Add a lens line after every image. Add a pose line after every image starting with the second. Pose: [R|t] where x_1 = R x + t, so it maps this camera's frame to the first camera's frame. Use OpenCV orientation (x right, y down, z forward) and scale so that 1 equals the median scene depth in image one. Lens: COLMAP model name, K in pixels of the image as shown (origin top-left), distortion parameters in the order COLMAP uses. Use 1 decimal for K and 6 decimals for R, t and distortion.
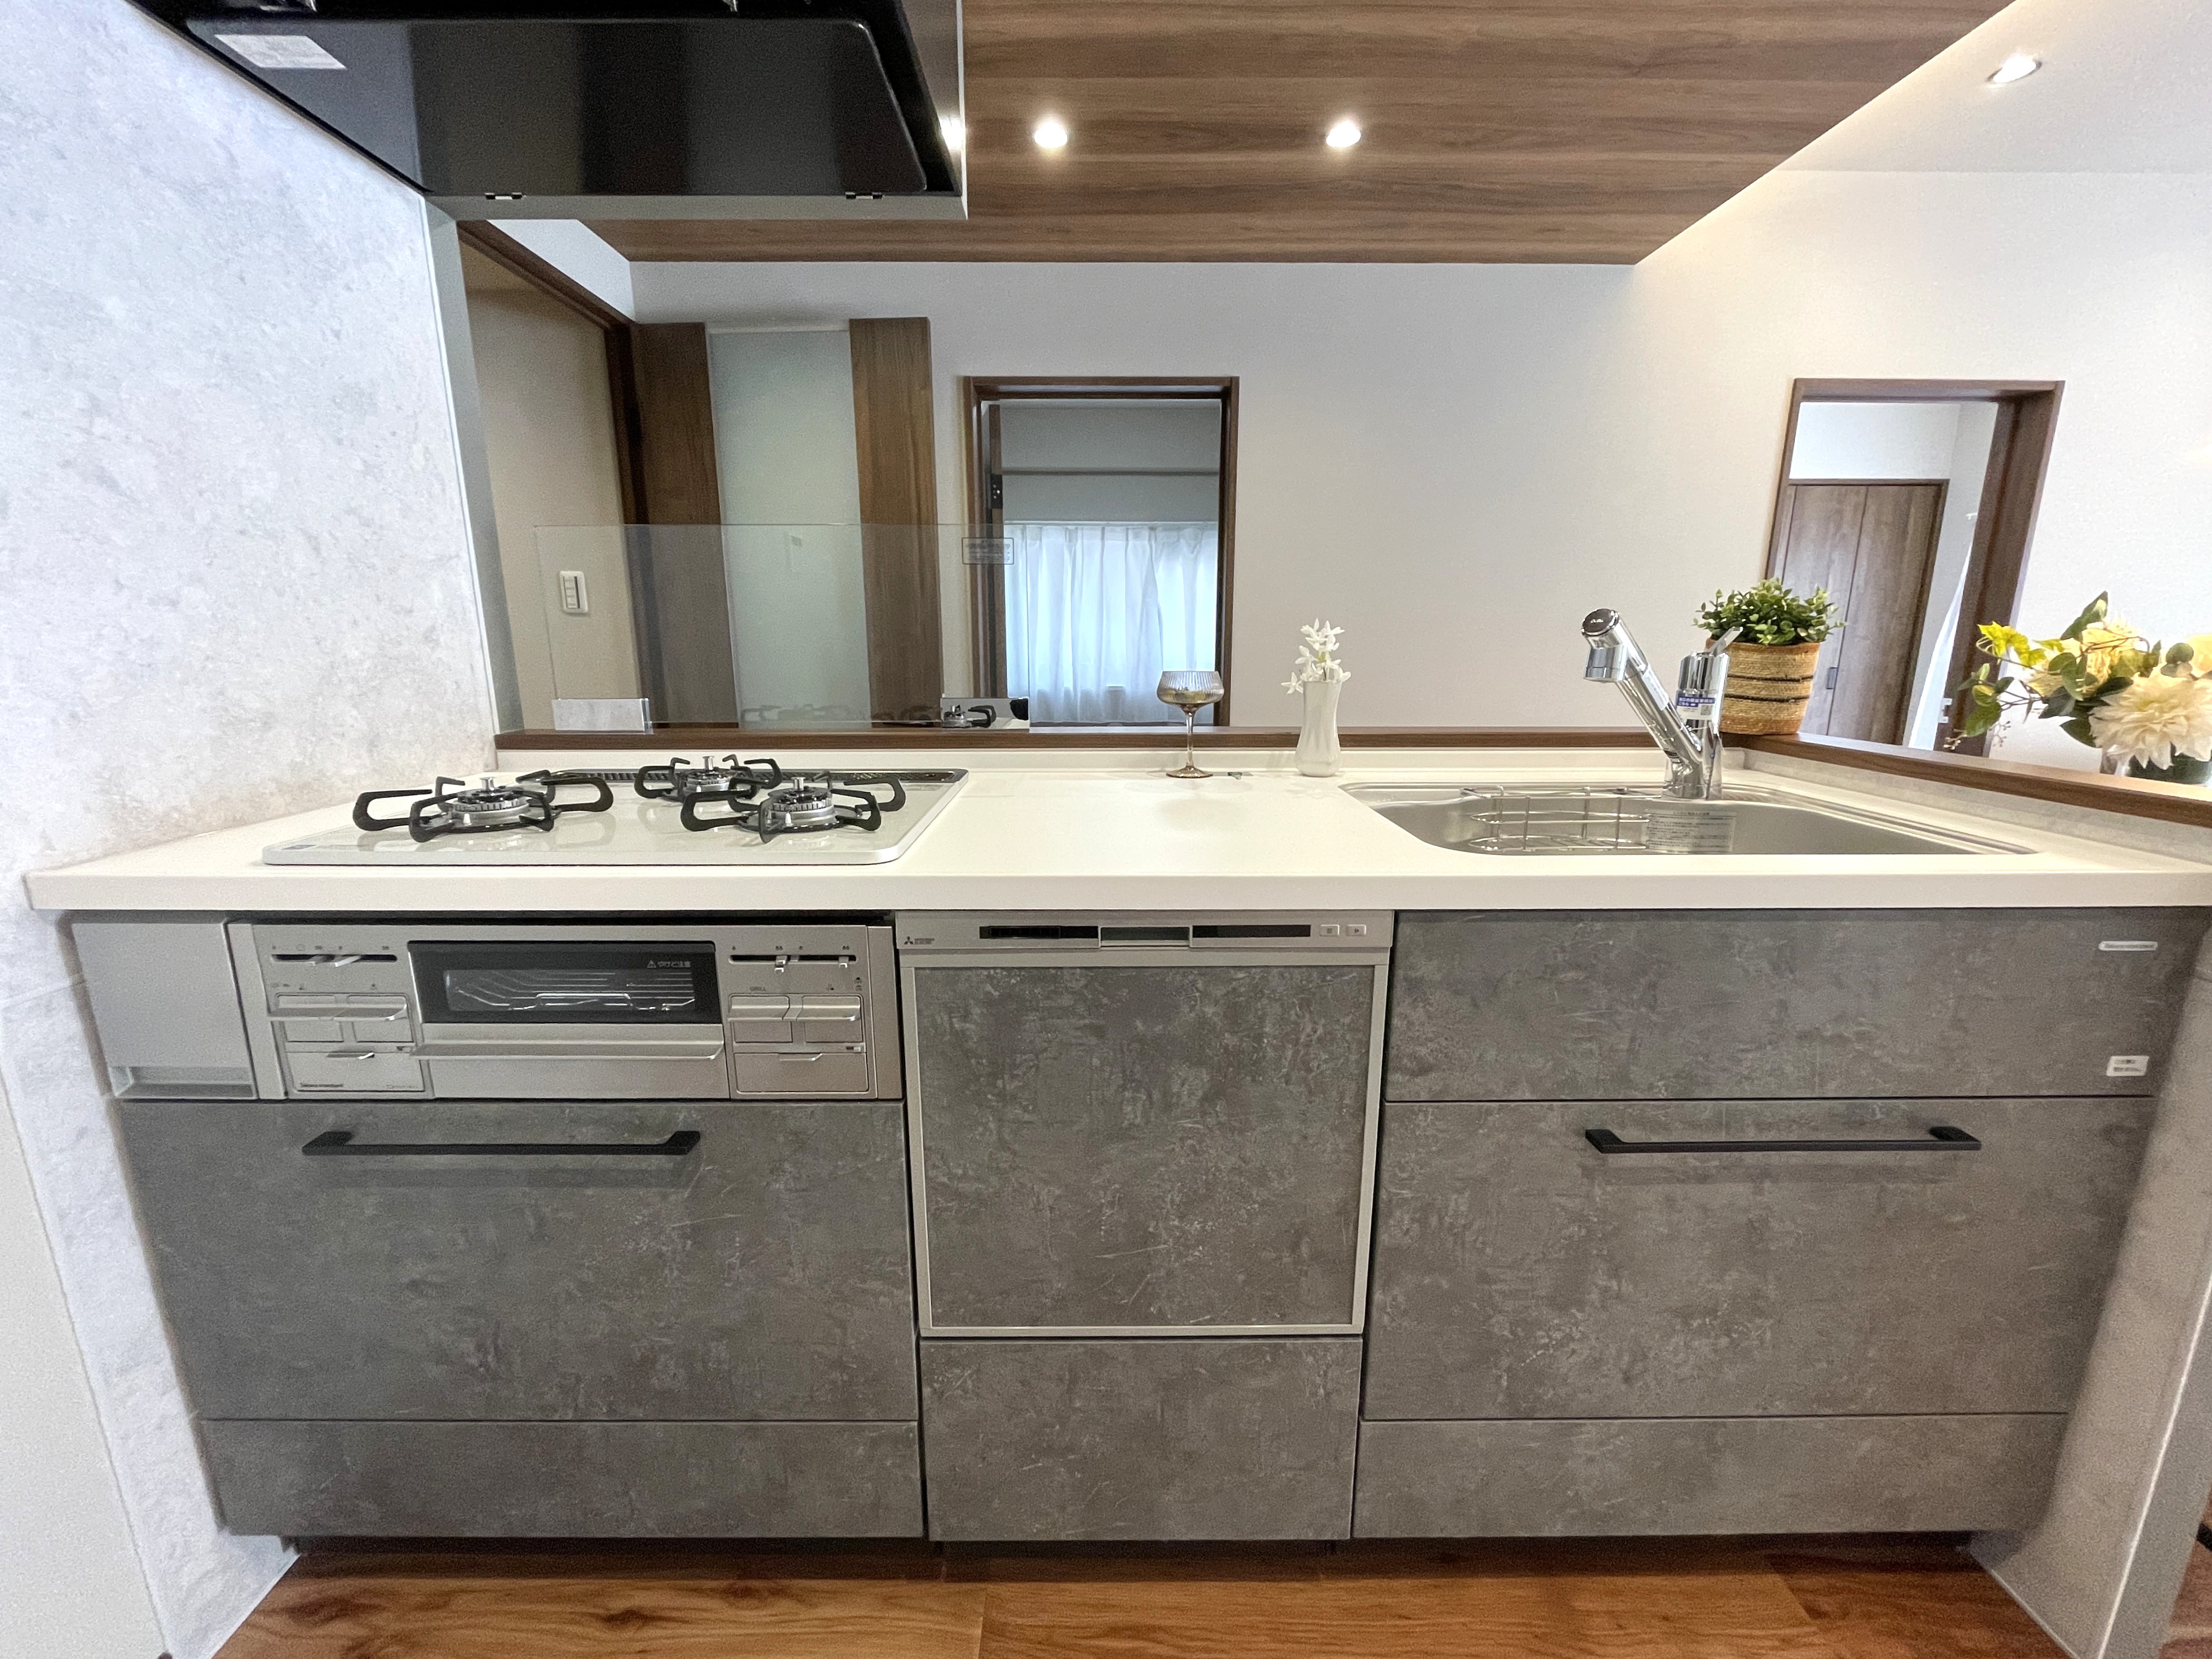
lens RADIAL K [[889.7, 0, 1101.9], [0, 889.7, 832.9], [0, 0, 1]] dist [-0.001631, -0.000202]
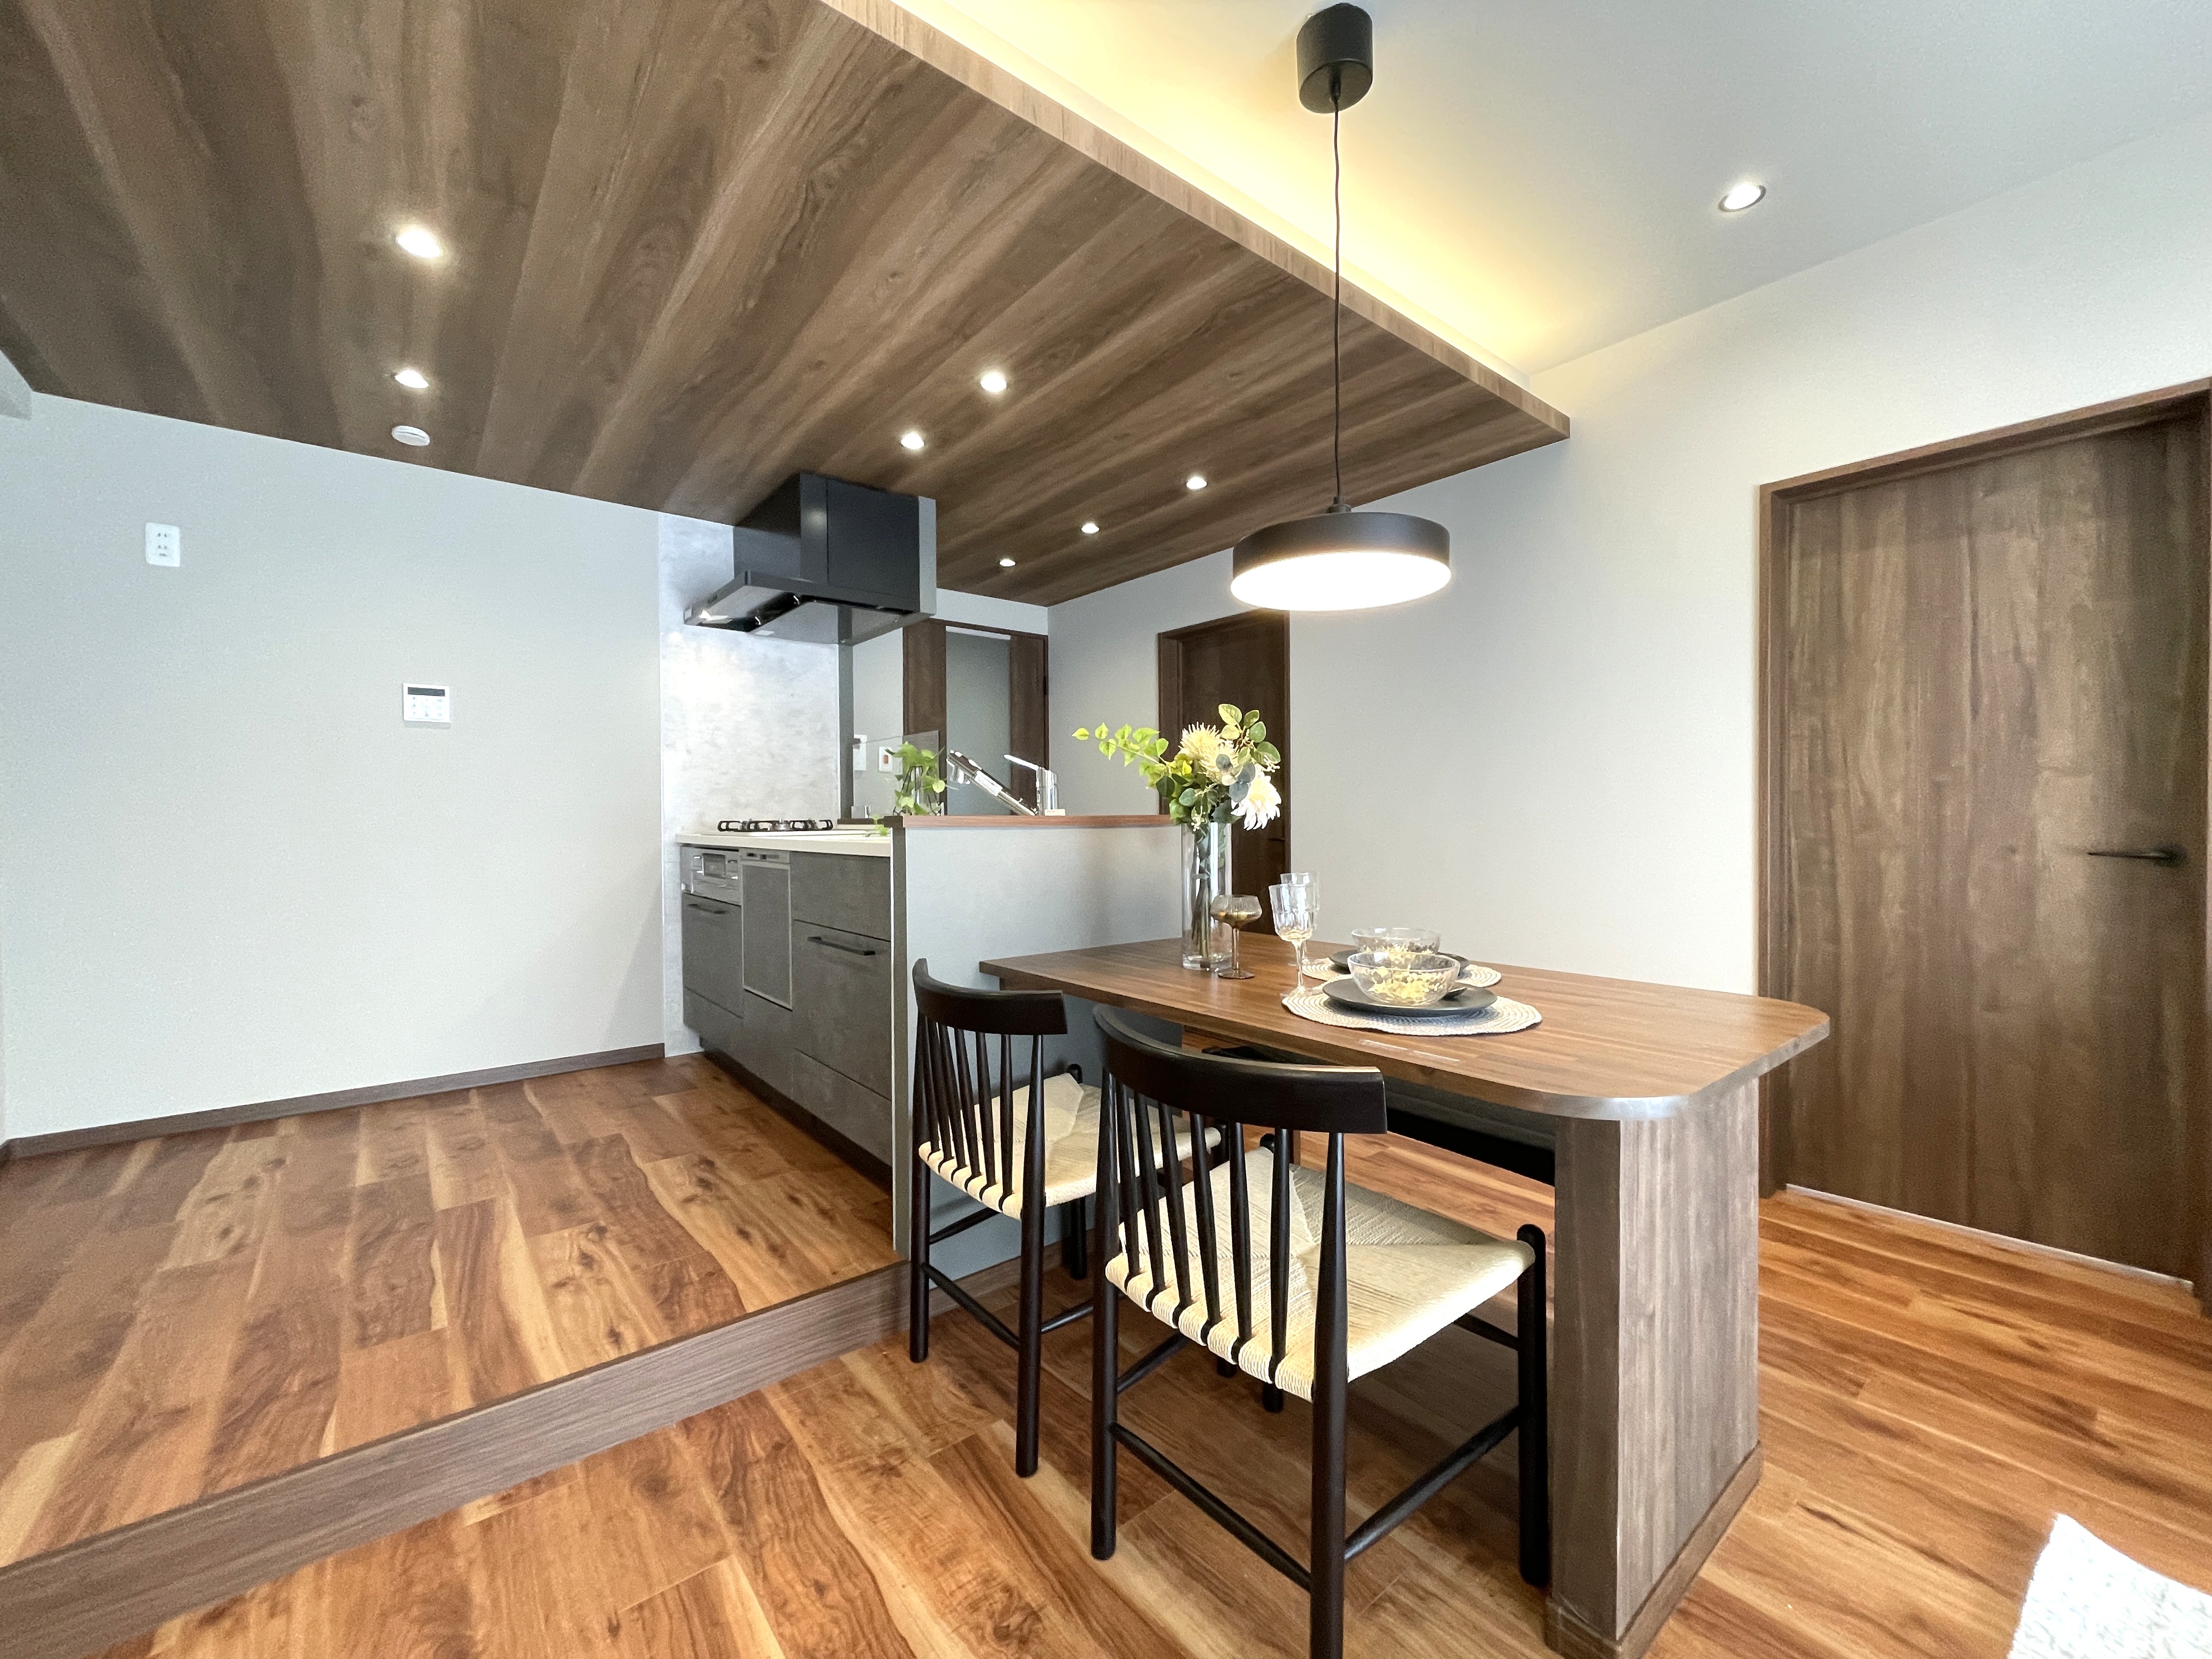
lens RADIAL K [[889.6, 0, 1113.3], [0, 889.6, 825.7], [0, 0, 1]] dist [-0.001631, -0.000202]
pose [[0.625599, 0.005373, -0.780126, 1.641735], [-0.158801, 0.979918, -0.120597, 0.089829], [0.763811, 0.199330, 0.613889, -0.031932]]
